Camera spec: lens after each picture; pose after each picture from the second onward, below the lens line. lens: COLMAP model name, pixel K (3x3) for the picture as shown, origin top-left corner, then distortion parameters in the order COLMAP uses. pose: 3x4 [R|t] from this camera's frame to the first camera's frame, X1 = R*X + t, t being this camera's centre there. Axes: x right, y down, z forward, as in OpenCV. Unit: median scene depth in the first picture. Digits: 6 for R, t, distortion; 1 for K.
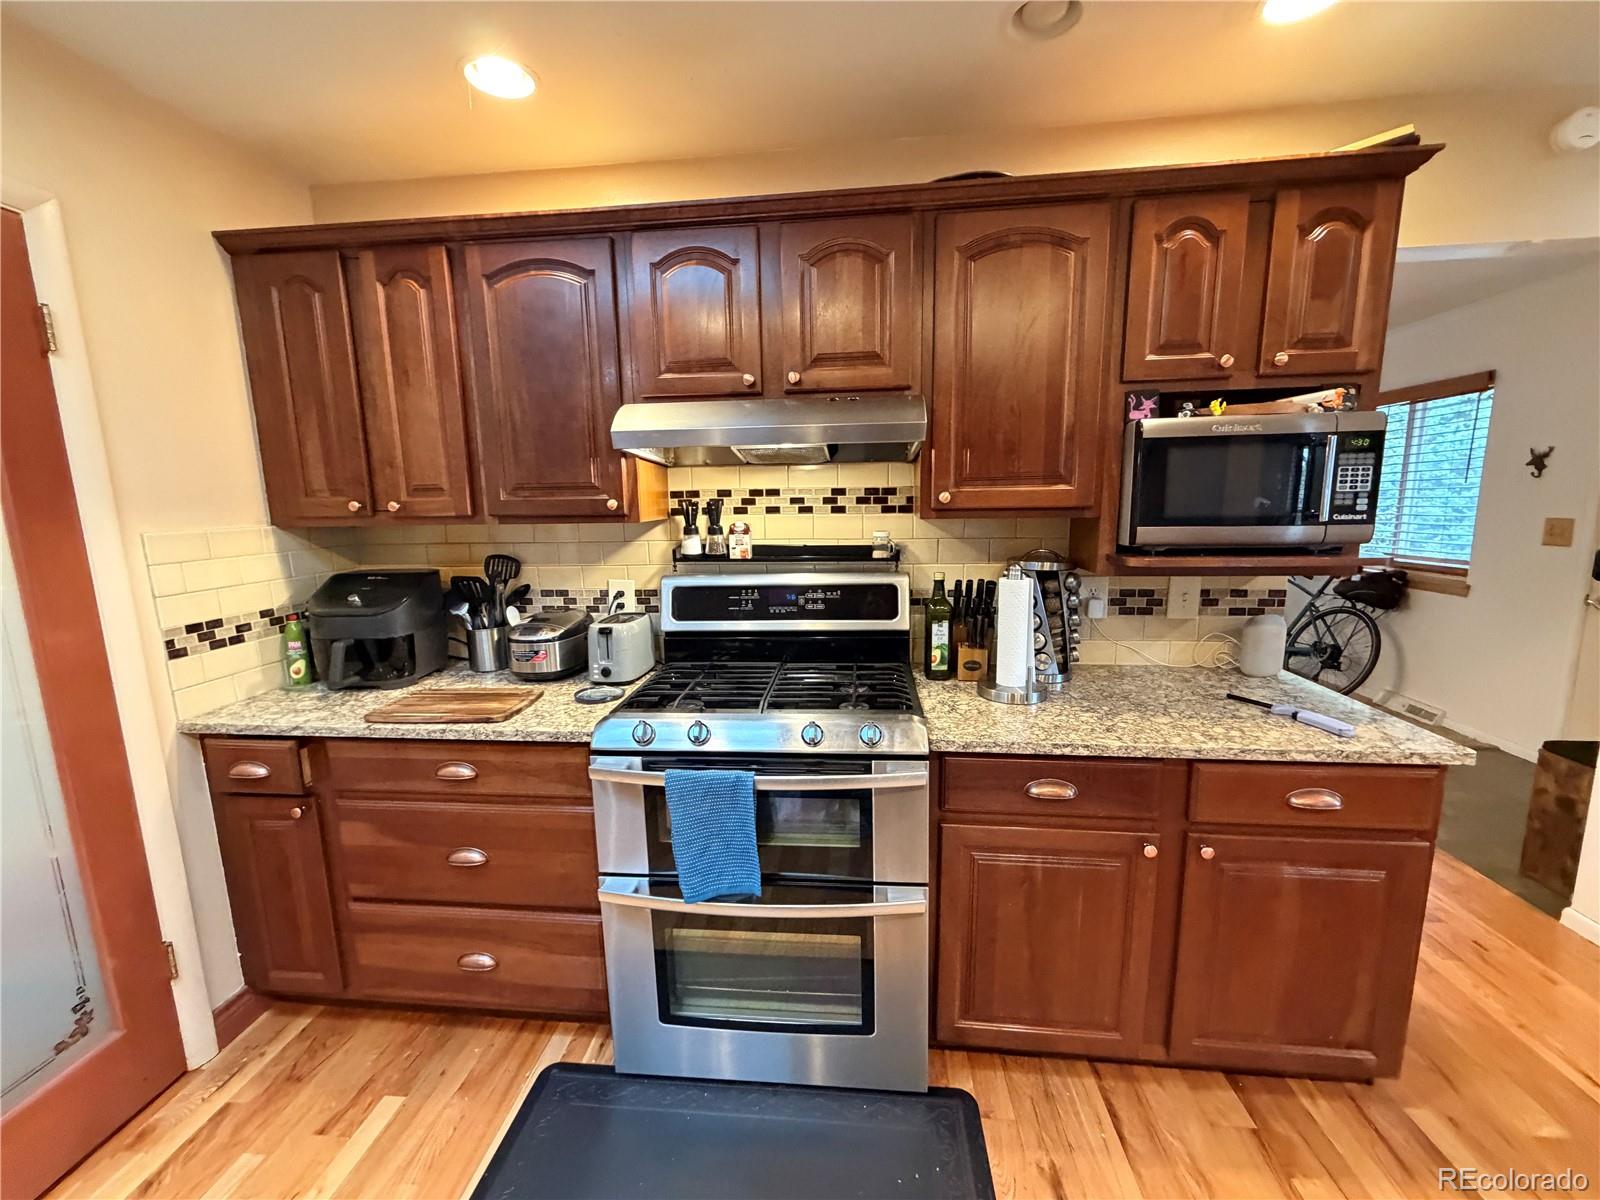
lens RADIAL K [[641.7, 0, 800.0], [0, 641.7, 600.0], [0, 0, 1]] dist [0.000438, -0.000130]
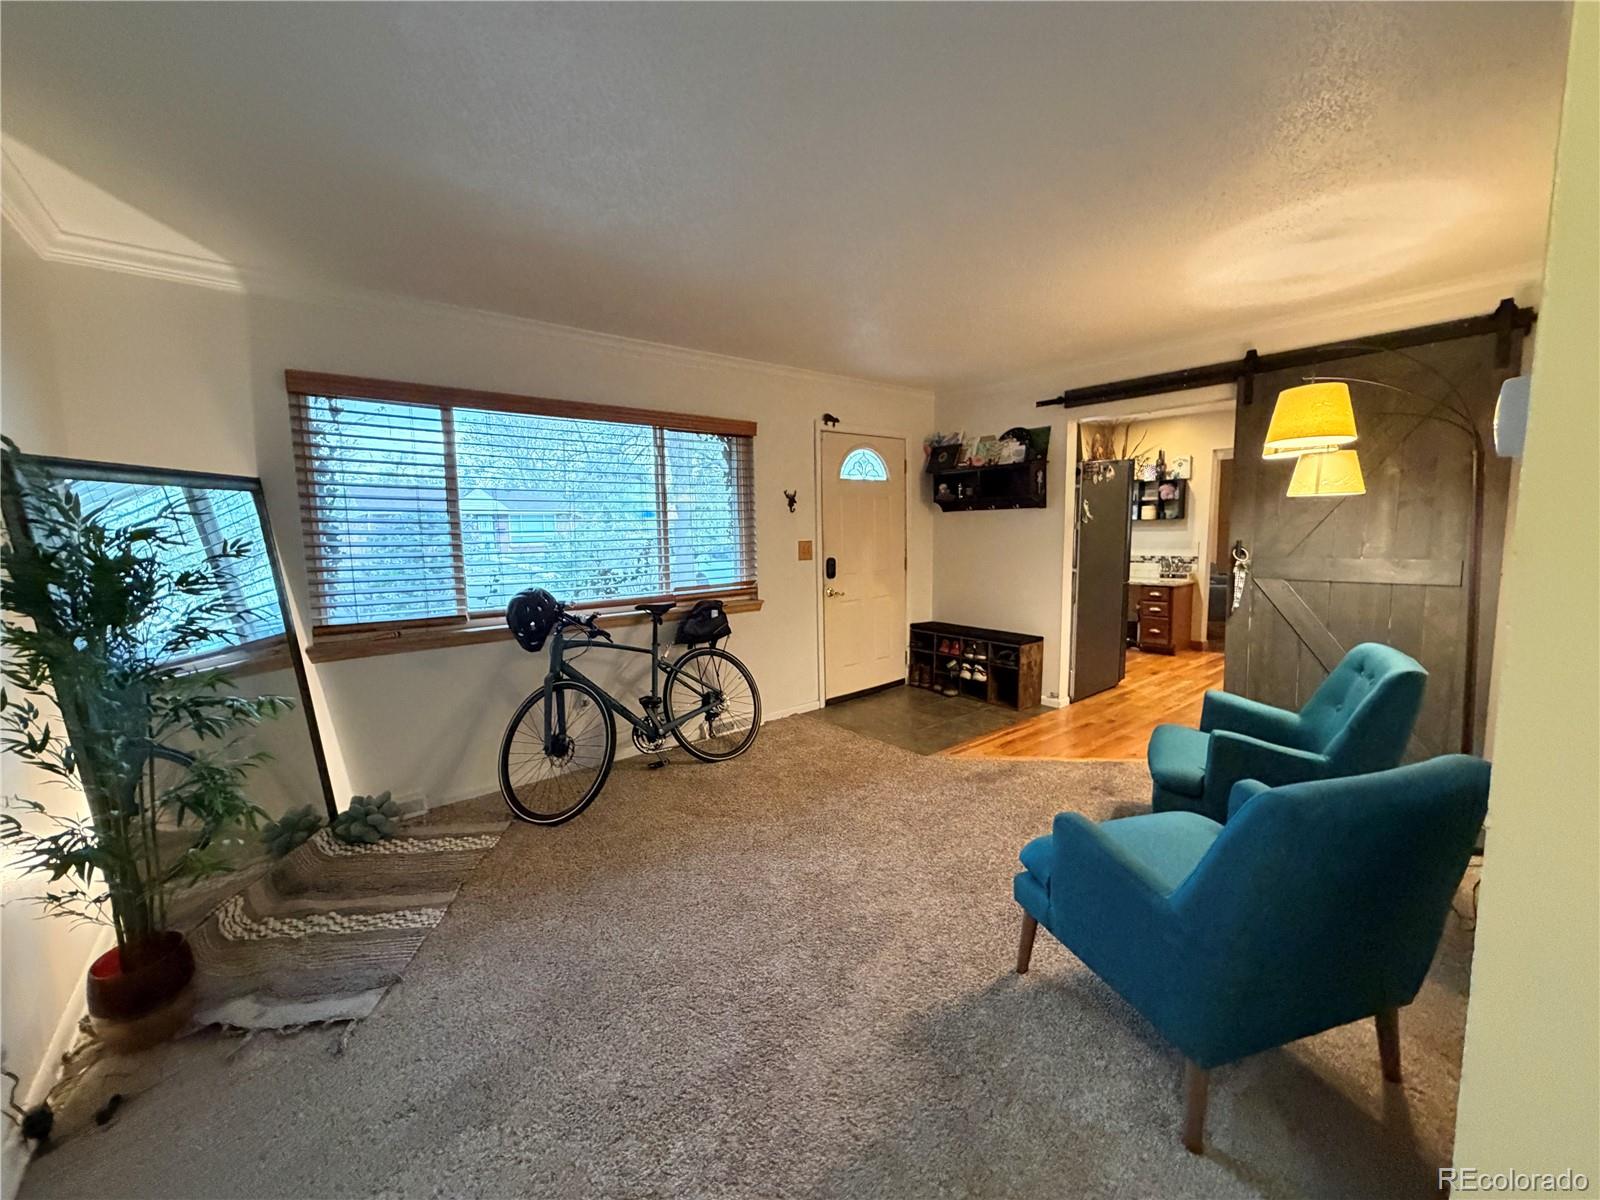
lens RADIAL K [[641.7, 0, 800.0], [0, 641.7, 600.0], [0, 0, 1]] dist [0.000438, -0.000130]
pose [[-0.702604, -0.067900, 0.708334, 0.131523], [0.126257, 0.967747, 0.218003, -0.257012], [-0.700290, 0.242602, -0.671370, 1.640238]]
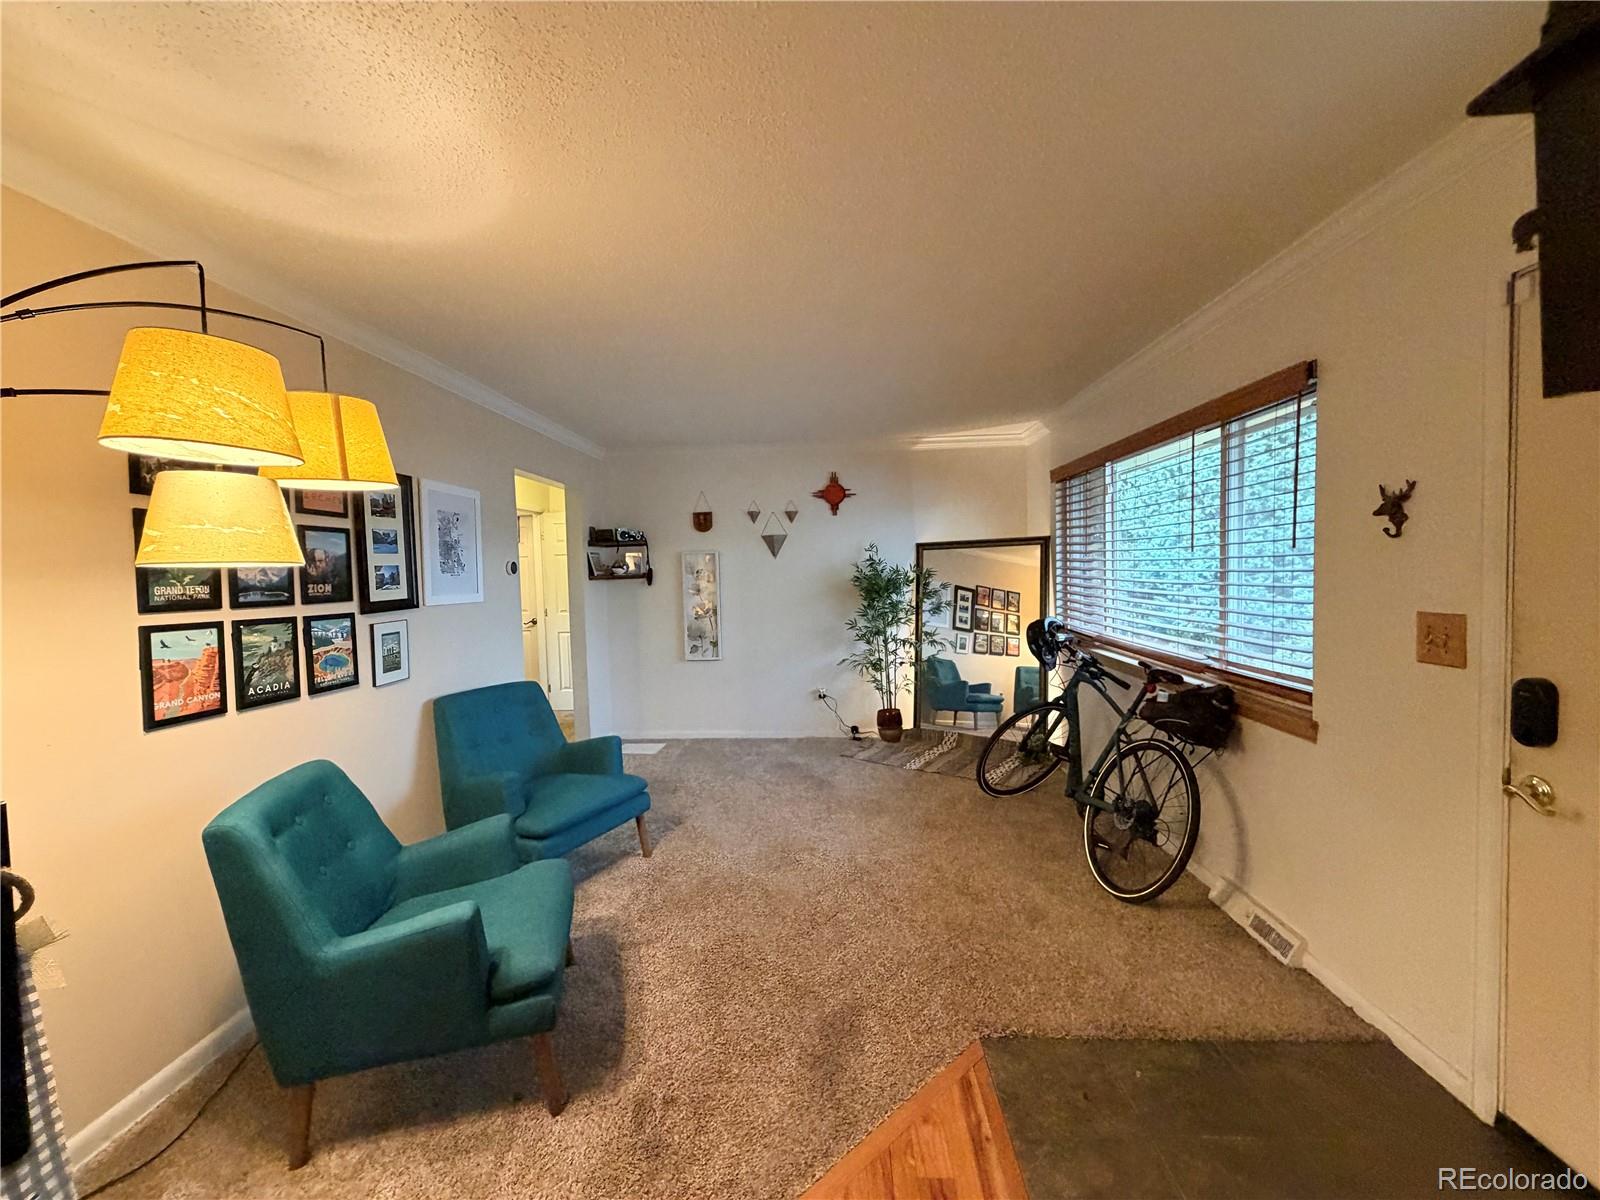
lens RADIAL K [[640.5, 0, 796.7], [0, 640.5, 606.2], [0, 0, 1]] dist [-0.000749, 0.000051]
pose [[0.999261, -0.029183, 0.025036, 0.523363], [0.031277, 0.995647, -0.087797, -0.084091], [-0.022364, 0.088515, 0.995824, 0.397308]]
